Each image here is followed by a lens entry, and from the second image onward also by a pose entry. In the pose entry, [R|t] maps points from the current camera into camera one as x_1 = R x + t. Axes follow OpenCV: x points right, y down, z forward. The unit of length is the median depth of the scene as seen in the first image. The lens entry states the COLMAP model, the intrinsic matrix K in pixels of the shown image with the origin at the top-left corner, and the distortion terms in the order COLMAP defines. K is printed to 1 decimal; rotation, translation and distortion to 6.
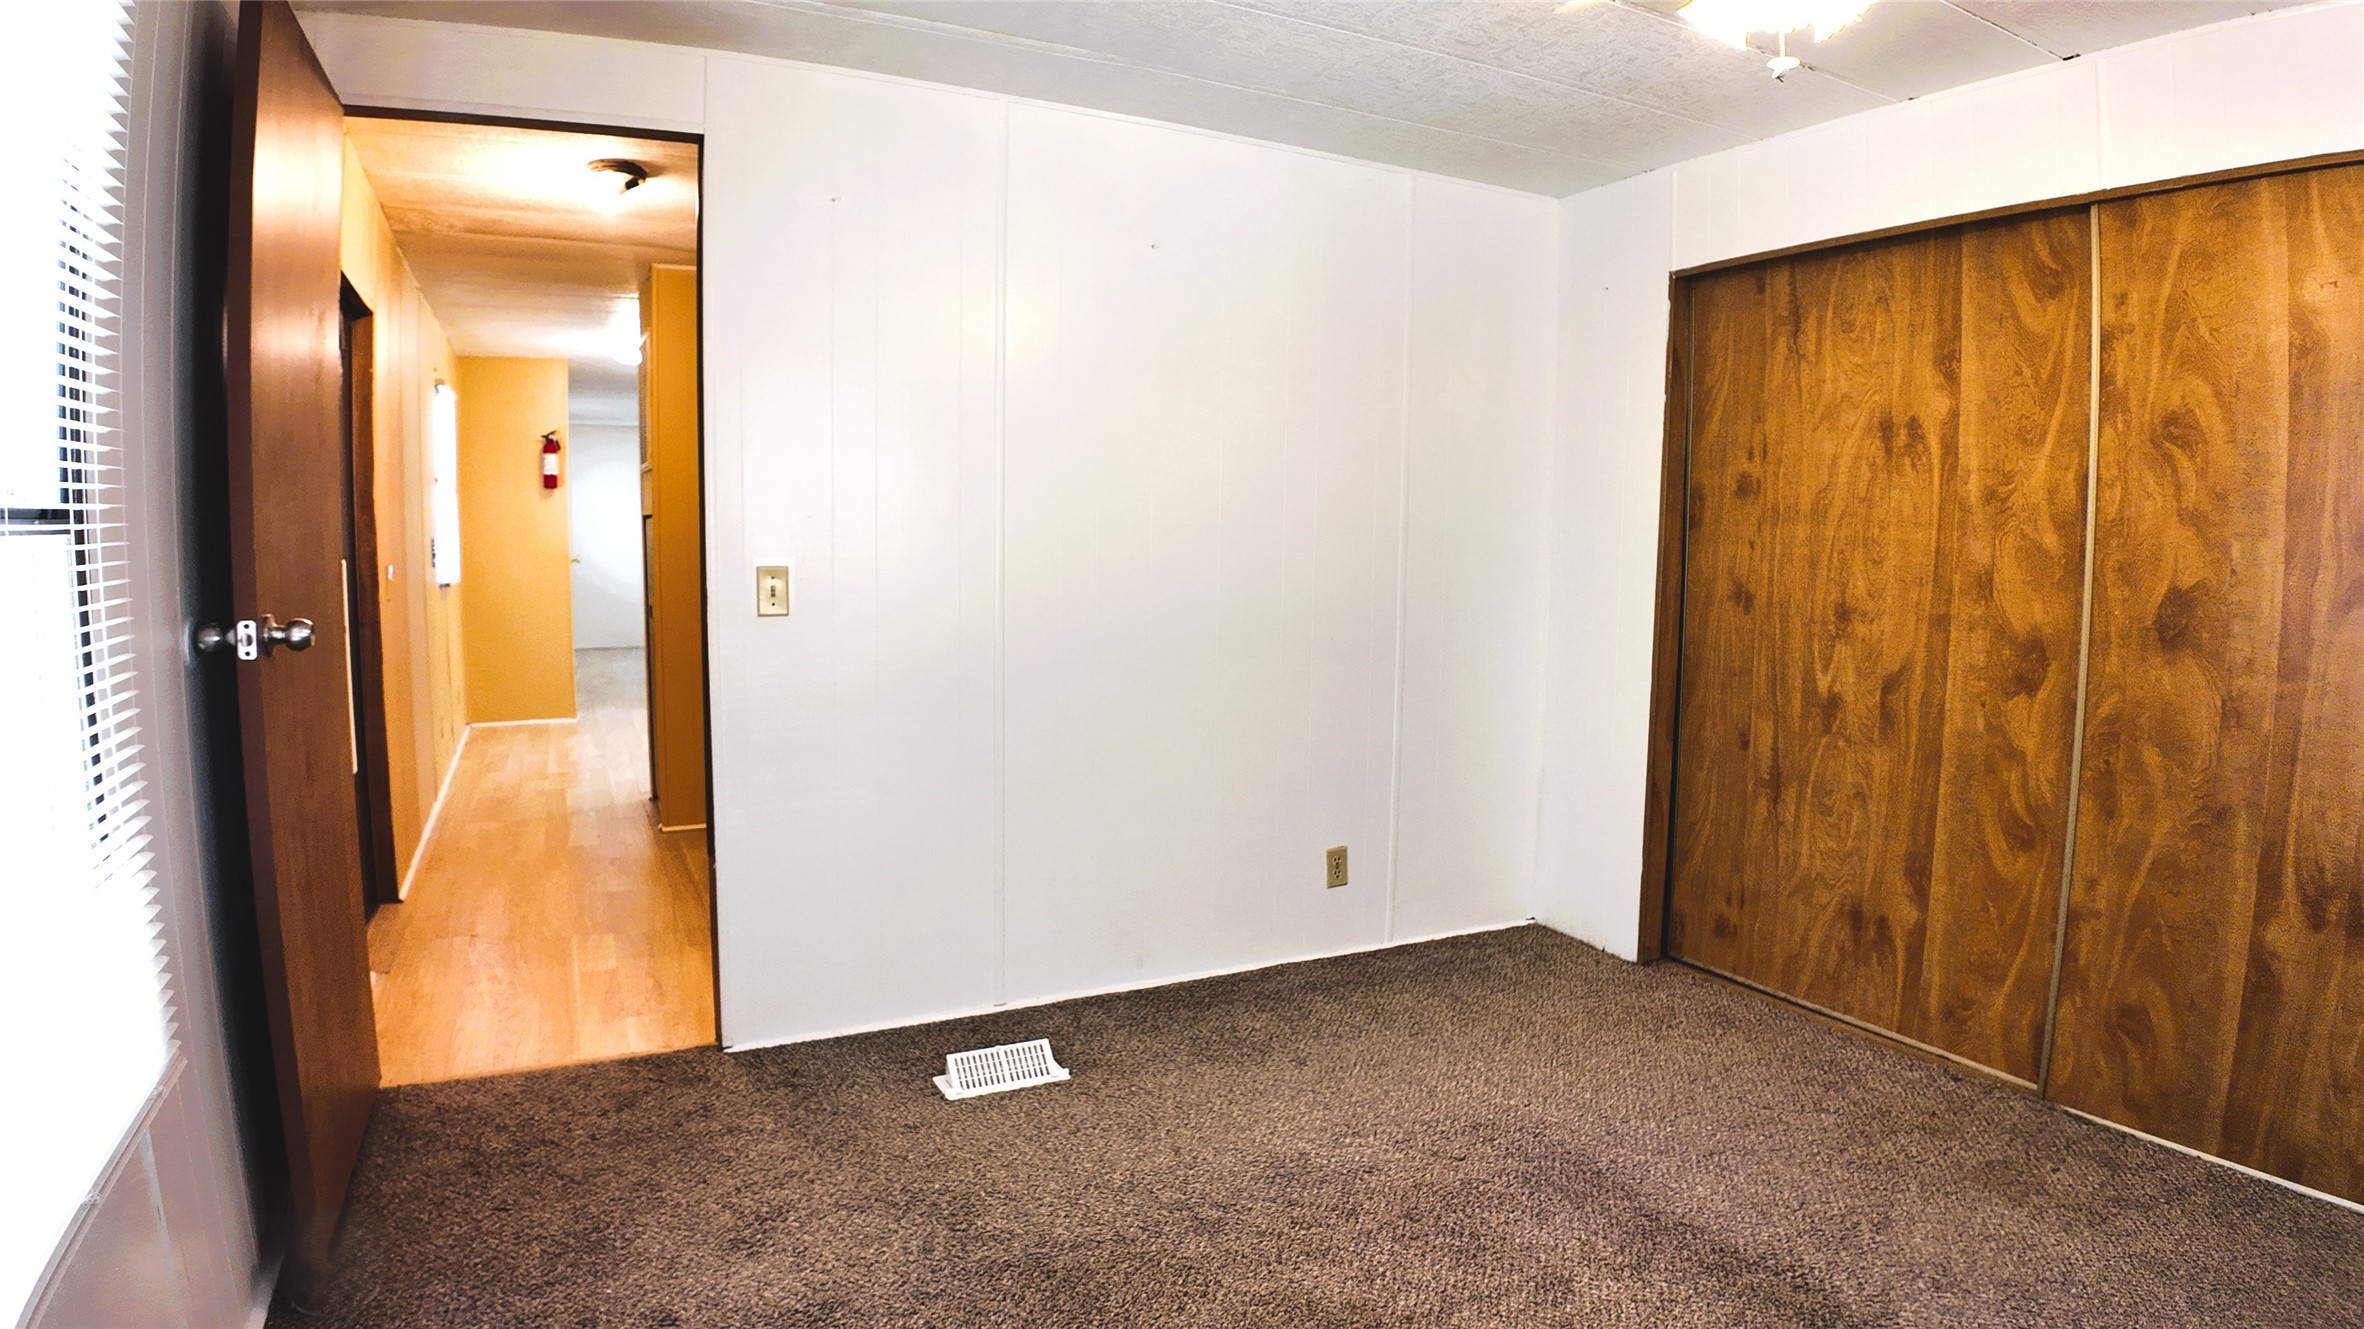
lens RADIAL K [[1258.9, 0, 1192.7], [0, 1258.9, 656.2], [0, 0, 1]] dist [-0.109386, -0.005733]
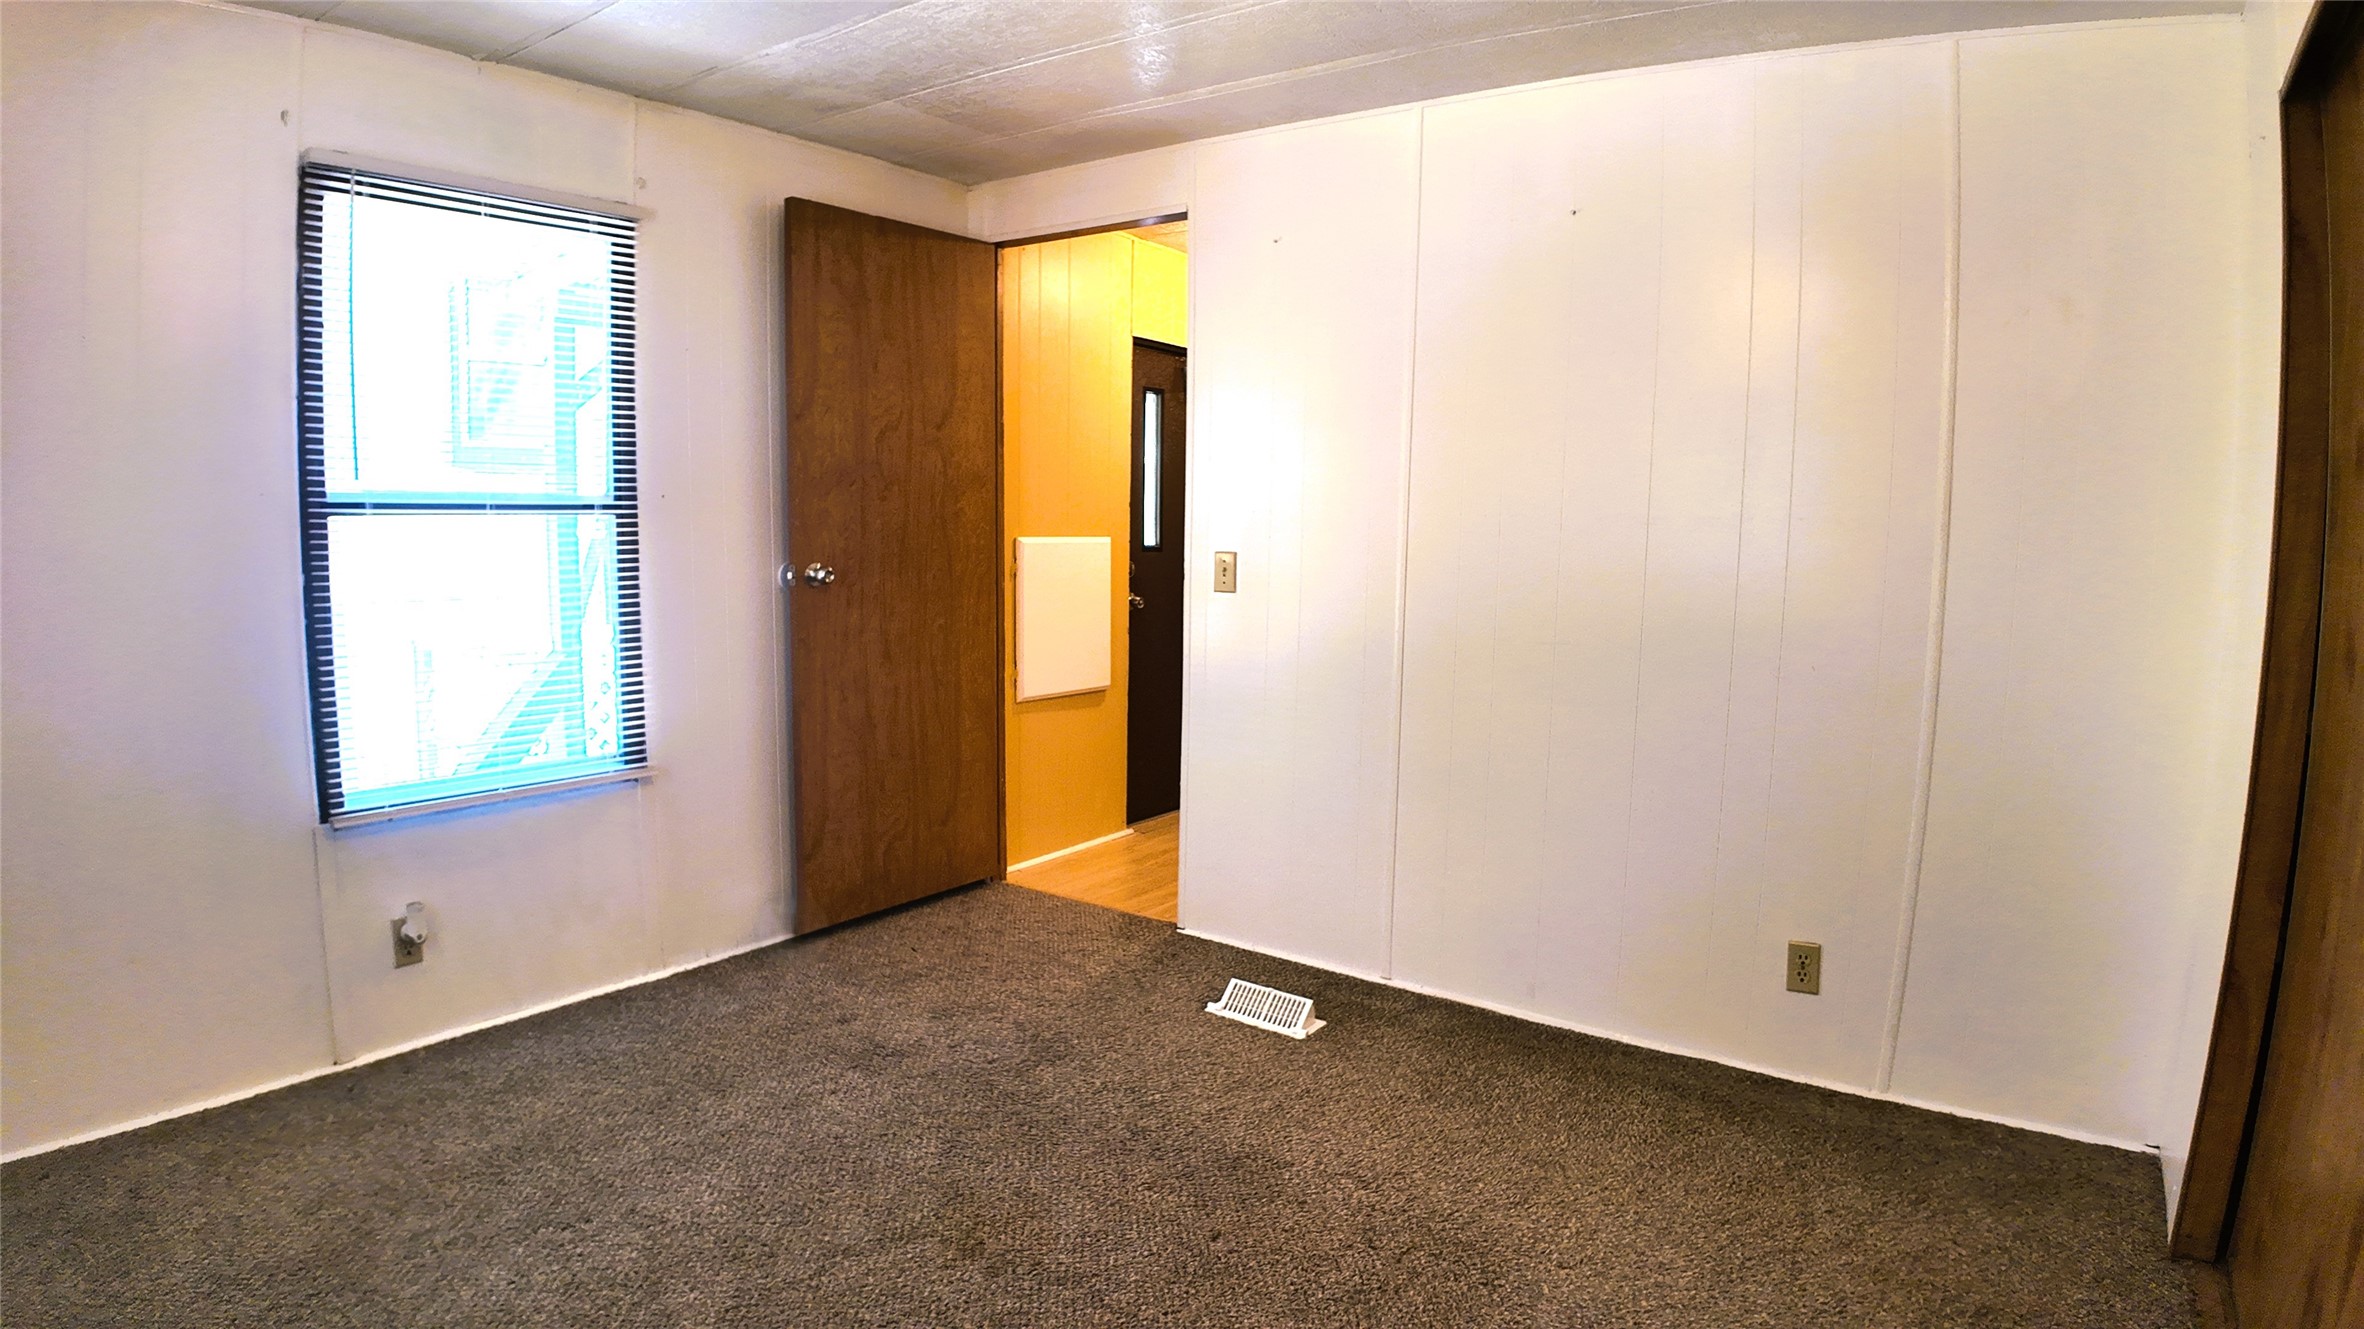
lens RADIAL K [[1258.9, 0, 1183.0], [0, 1258.9, 669.4], [0, 0, 1]] dist [-0.109386, -0.005733]
pose [[0.455861, 0.101527, -0.884241, 0.778935], [-0.096440, 0.993258, 0.064326, -0.033089], [0.884811, 0.055952, 0.462579, 0.407717]]
